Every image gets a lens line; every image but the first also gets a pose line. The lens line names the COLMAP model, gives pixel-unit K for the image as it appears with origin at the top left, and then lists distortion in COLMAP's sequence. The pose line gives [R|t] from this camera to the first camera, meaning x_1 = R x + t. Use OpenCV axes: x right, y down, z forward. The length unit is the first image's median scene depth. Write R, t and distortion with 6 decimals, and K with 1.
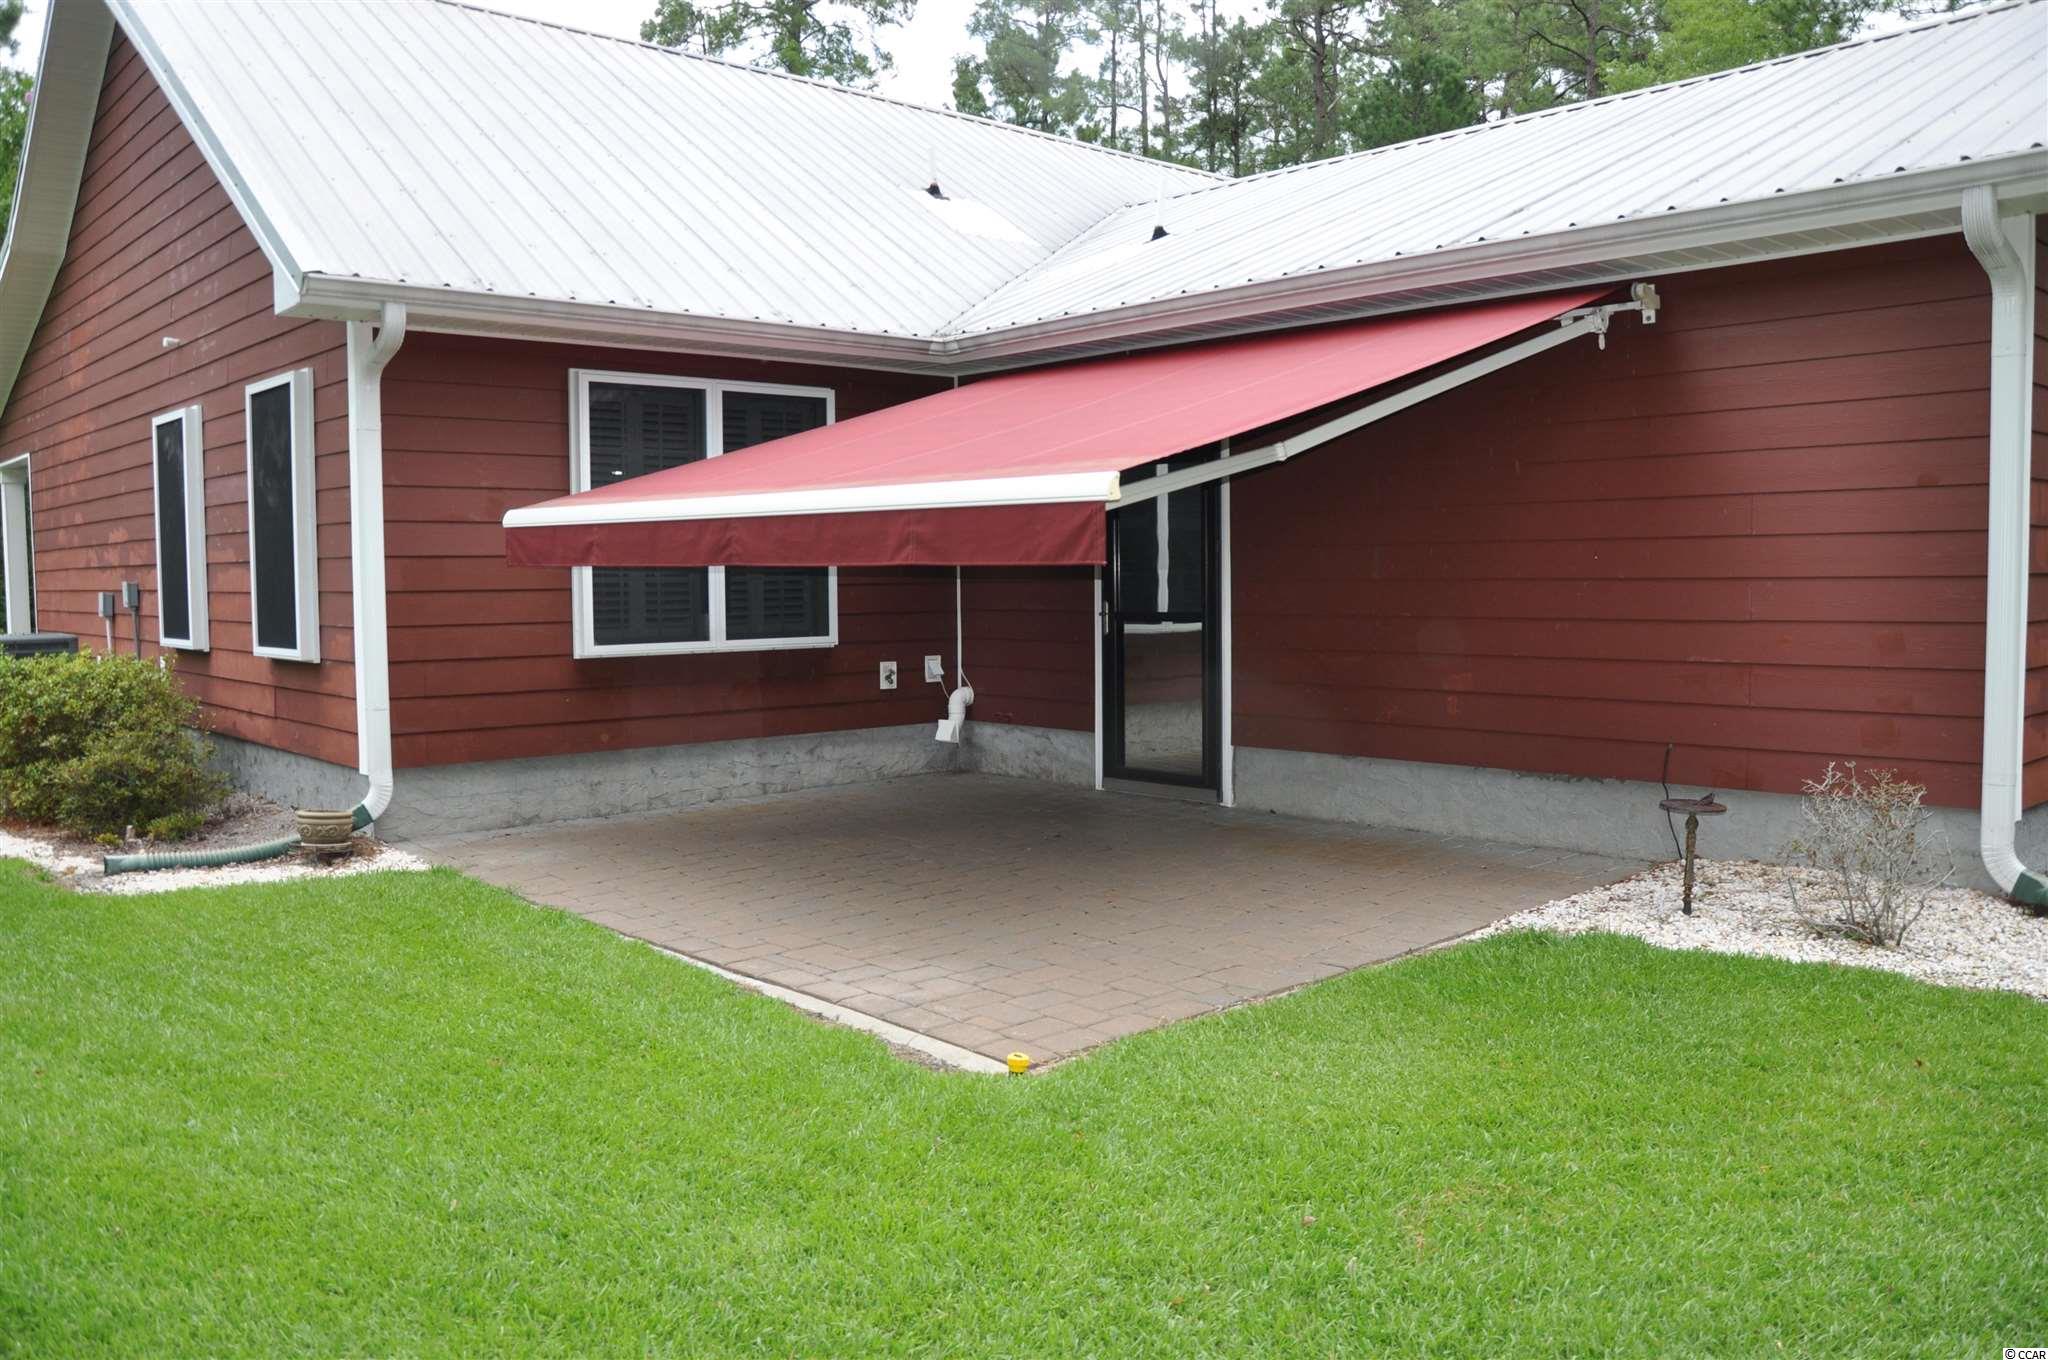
lens RADIAL K [[1620.7, 0, 1040.2], [0, 1620.7, 678.3], [0, 0, 1]] dist [-0.152712, 0.124617]
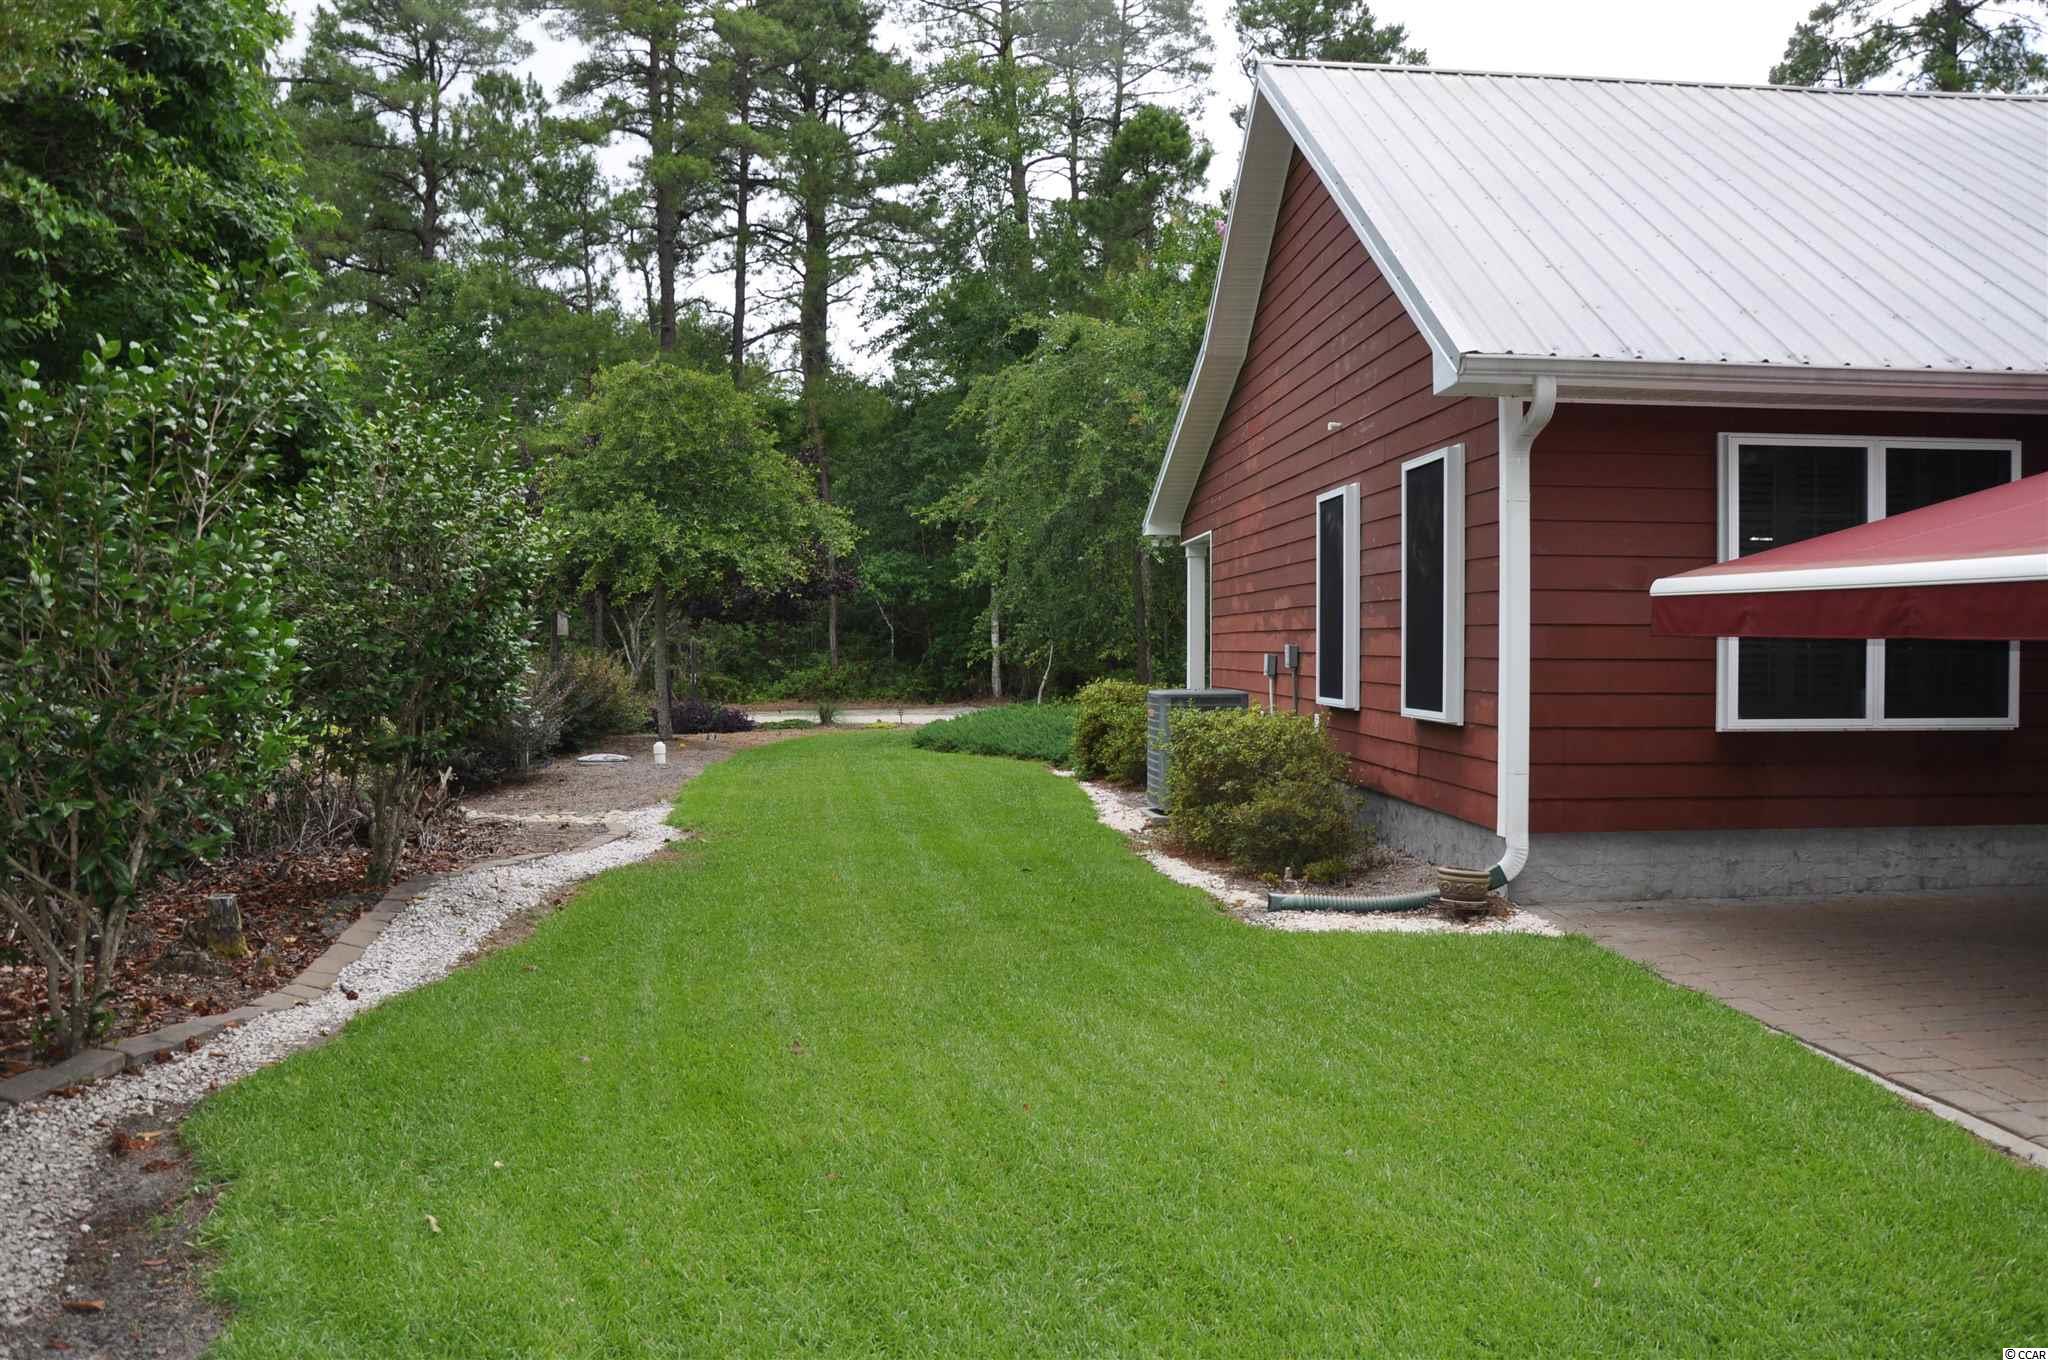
lens RADIAL K [[1620.7, 0, 1032.0], [0, 1620.7, 684.3], [0, 0, 1]] dist [-0.152712, 0.124617]
pose [[0.782388, 0.023163, -0.622361, -0.021808], [-0.046949, 0.998658, -0.021853, -0.000715], [0.621020, 0.046316, 0.782425, -0.004037]]
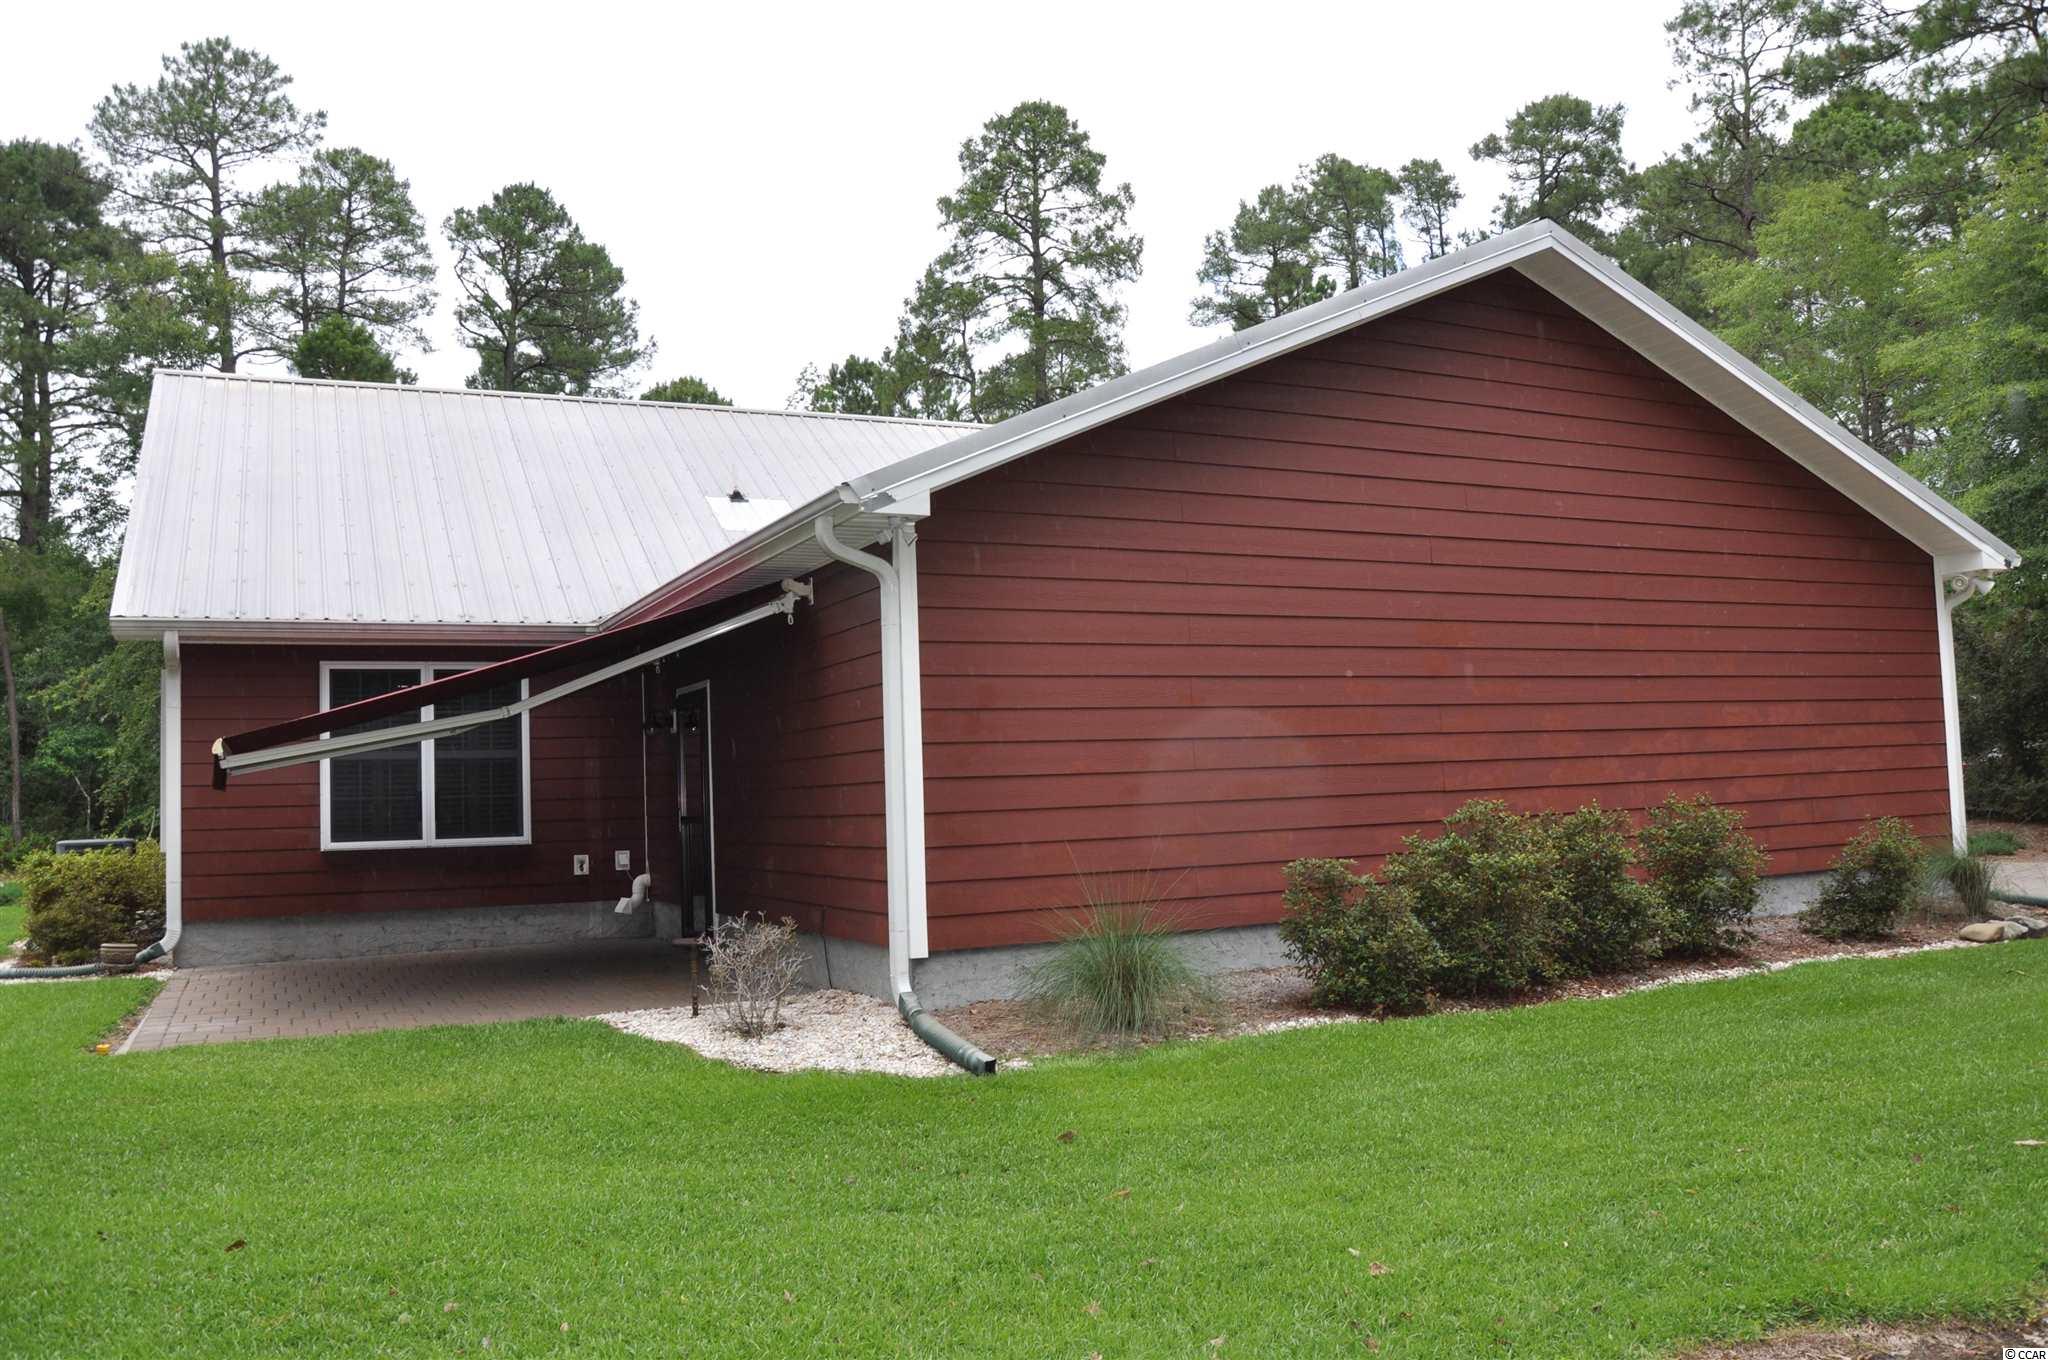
lens RADIAL K [[1620.7, 0, 1039.2], [0, 1620.7, 670.8], [0, 0, 1]] dist [-0.152712, 0.124617]
pose [[0.960259, -0.043513, -0.275697, 0.805386], [0.006263, 0.990884, -0.134576, 0.024373], [0.279039, 0.127501, 0.951778, -0.258008]]
